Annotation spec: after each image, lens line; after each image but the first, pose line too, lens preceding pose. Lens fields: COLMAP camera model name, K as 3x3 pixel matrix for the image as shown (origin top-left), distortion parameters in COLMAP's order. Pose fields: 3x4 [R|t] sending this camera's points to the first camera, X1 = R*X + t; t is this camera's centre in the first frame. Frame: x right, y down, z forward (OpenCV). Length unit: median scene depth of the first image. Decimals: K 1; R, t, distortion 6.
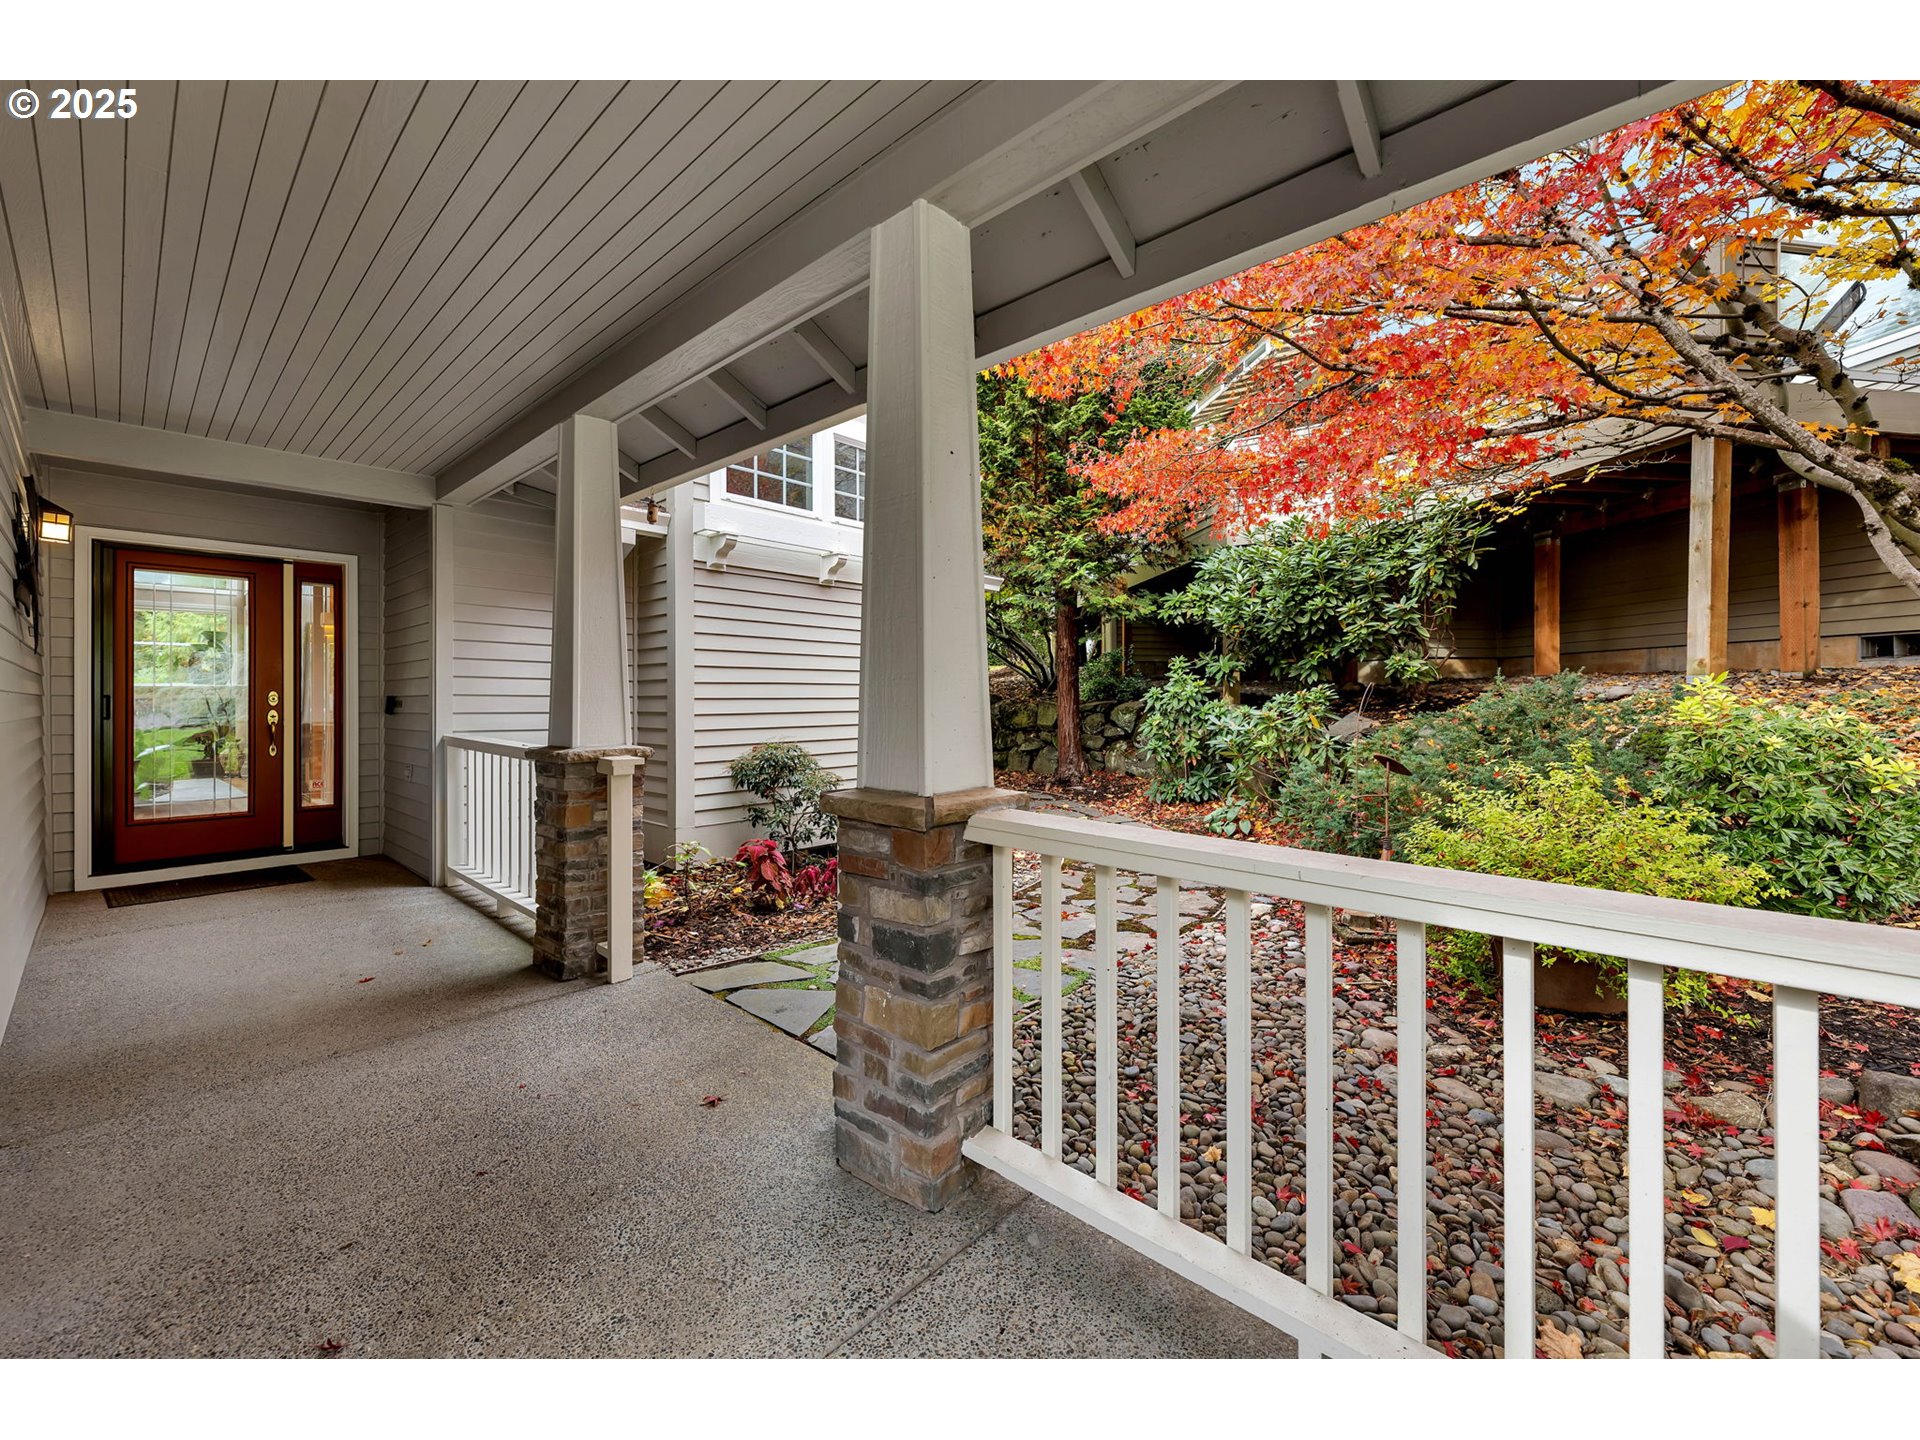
lens RADIAL K [[783.2, 0, 965.0], [0, 783.2, 694.4], [0, 0, 1]] dist [-0.000266, 0.000061]
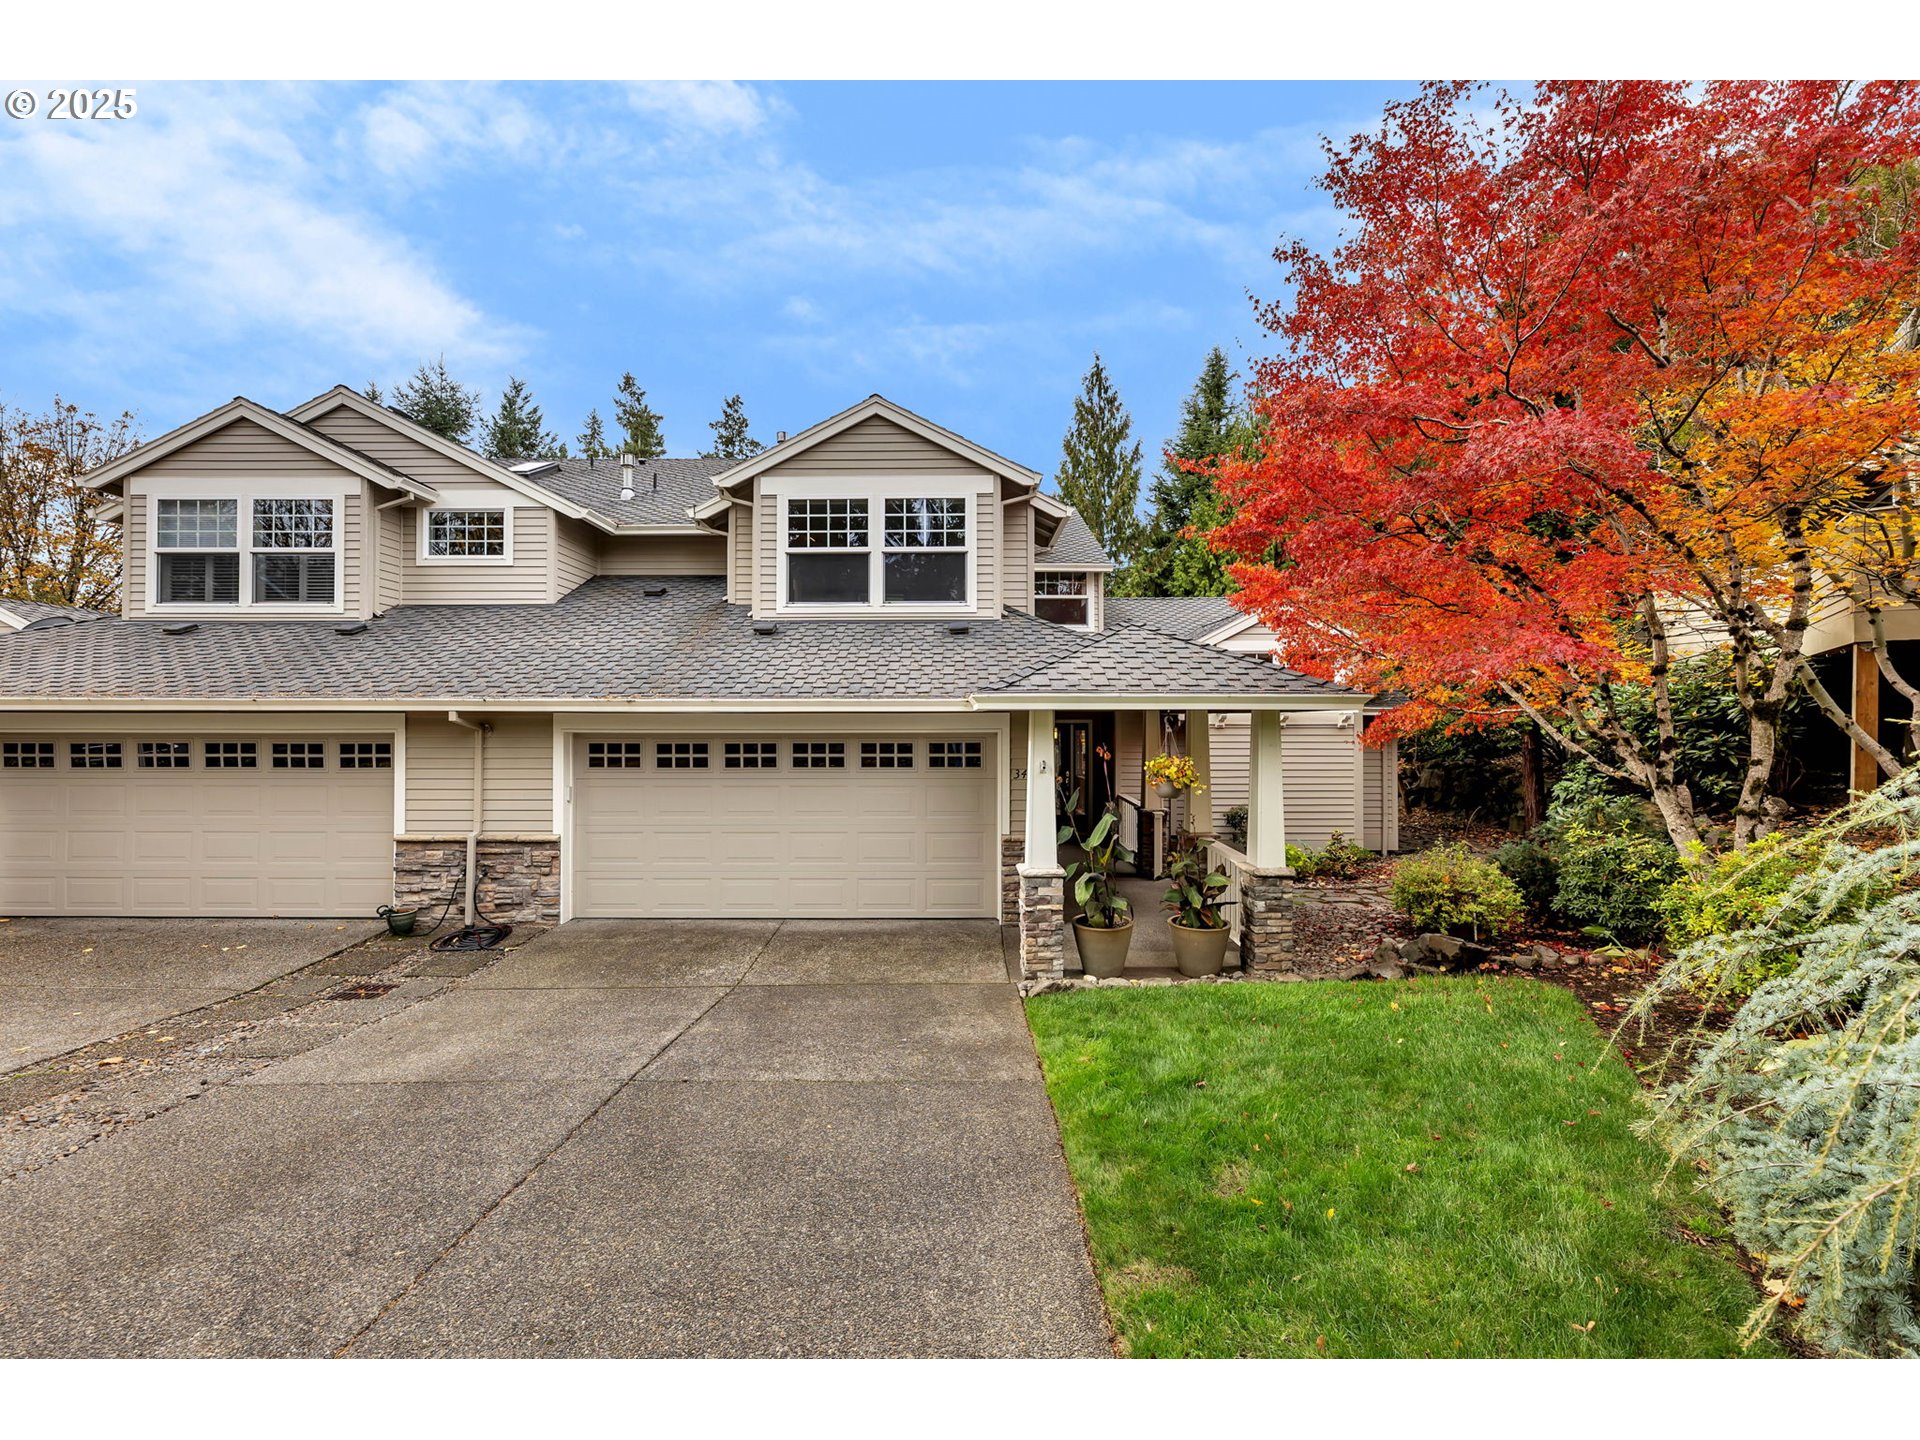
lens RADIAL K [[764.5, 0, 949.8], [0, 764.5, 719.9], [0, 0, 1]] dist [-0.001739, -0.000172]
pose [[0.667787, 0.000433, -0.744352, 0.822441], [0.002573, 0.999993, 0.002891, -0.192284], [0.744348, -0.003846, 0.667781, -1.082646]]
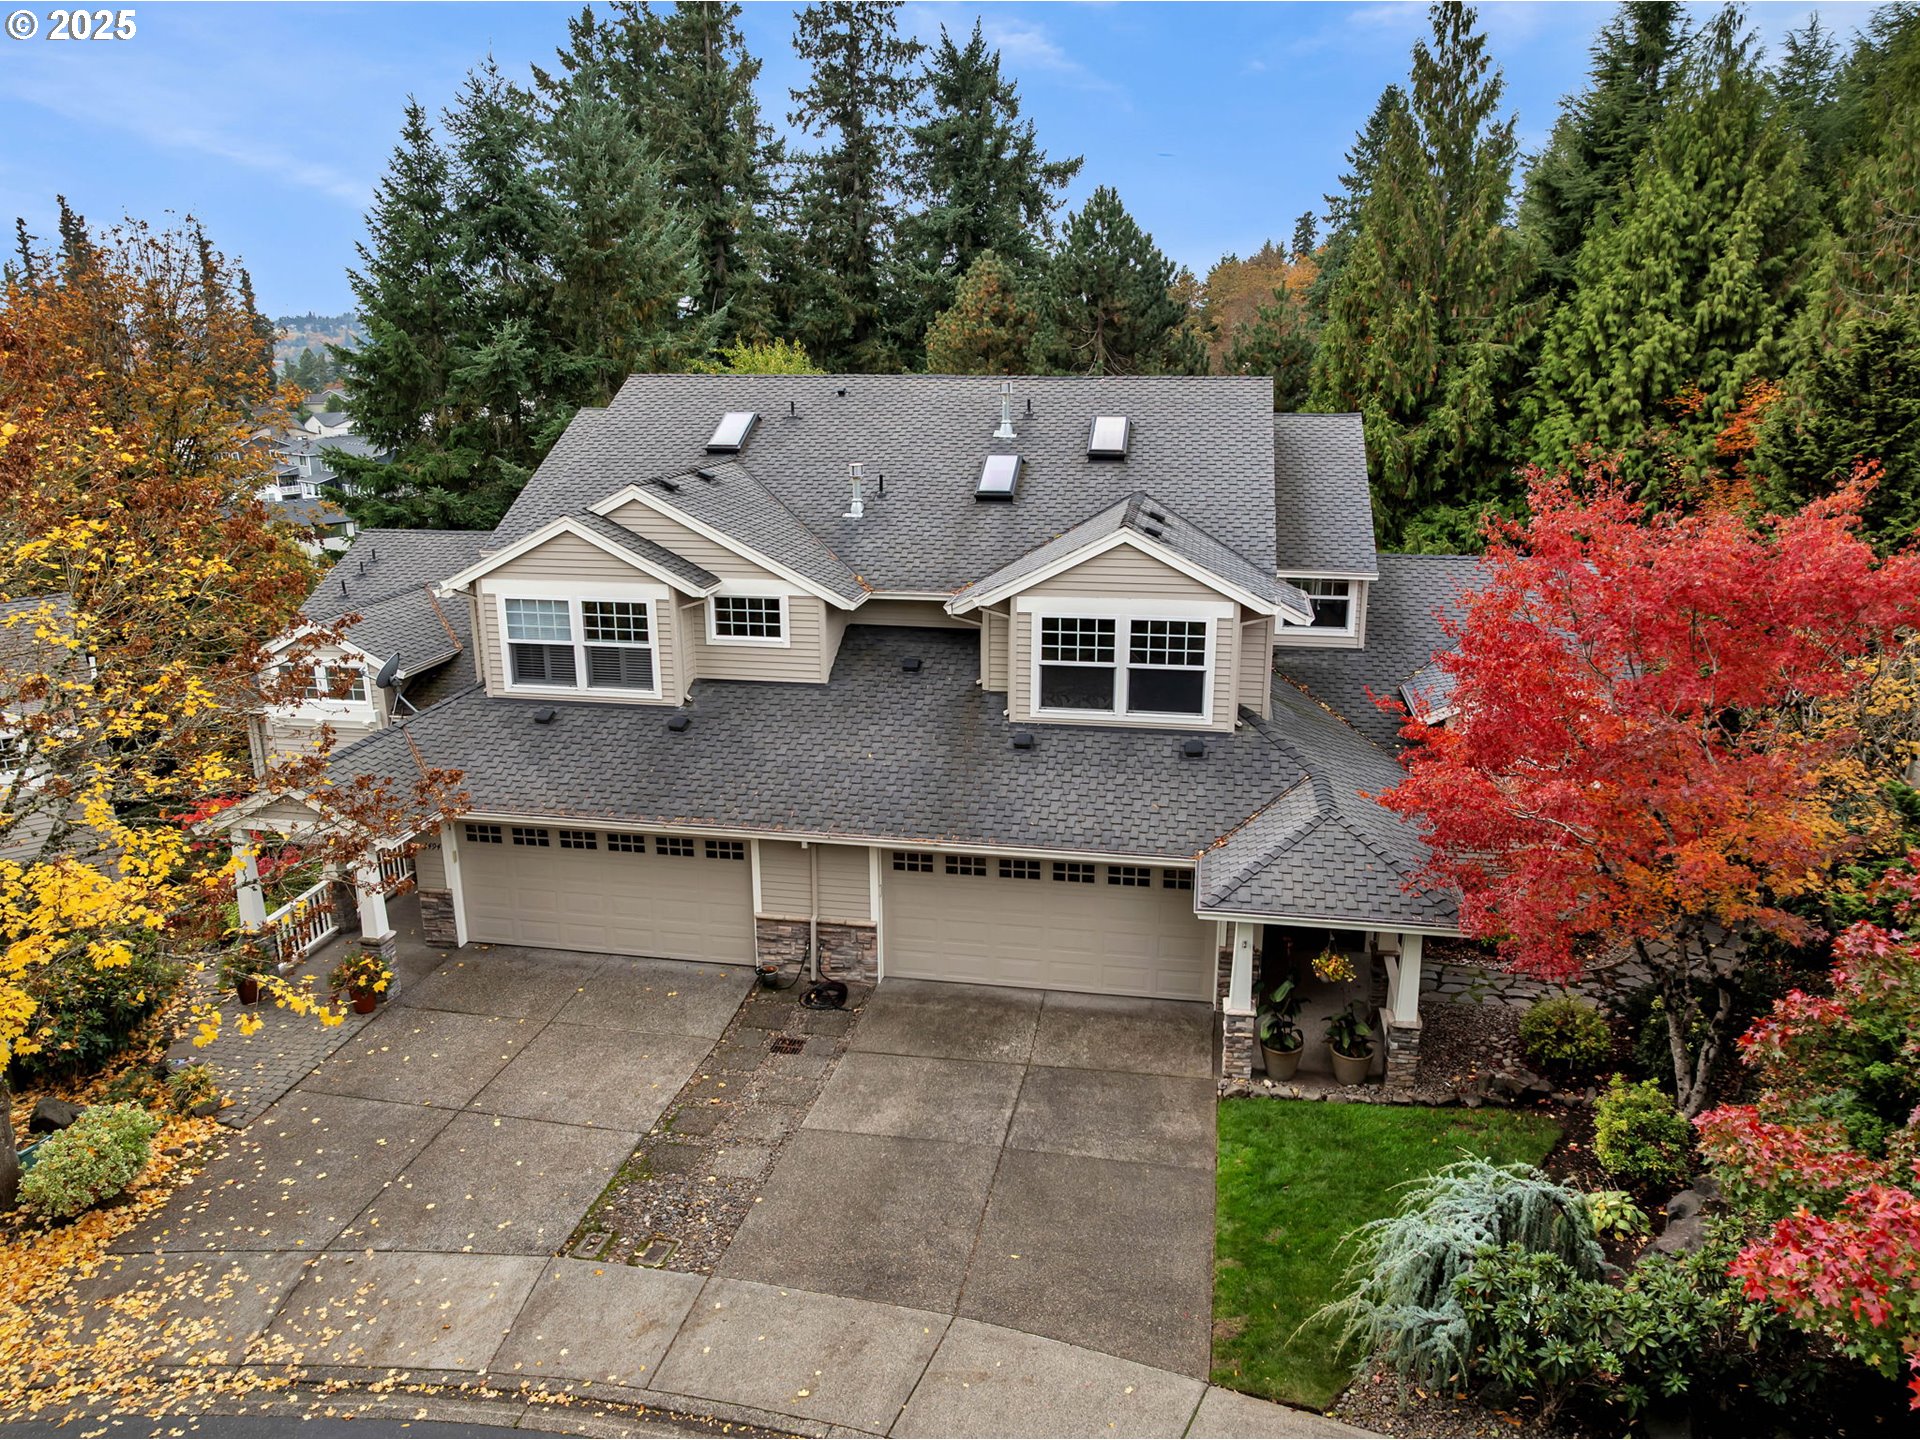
lens RADIAL K [[1349.5, 0, 956.6], [0, 1349.5, 698.7], [0, 0, 1]] dist [-0.036132, 0.004390]
pose [[0.527326, 0.226562, -0.818900, 2.054400], [0.010330, 0.962013, 0.272808, -1.506533], [0.849600, -0.152318, 0.504954, -2.178081]]
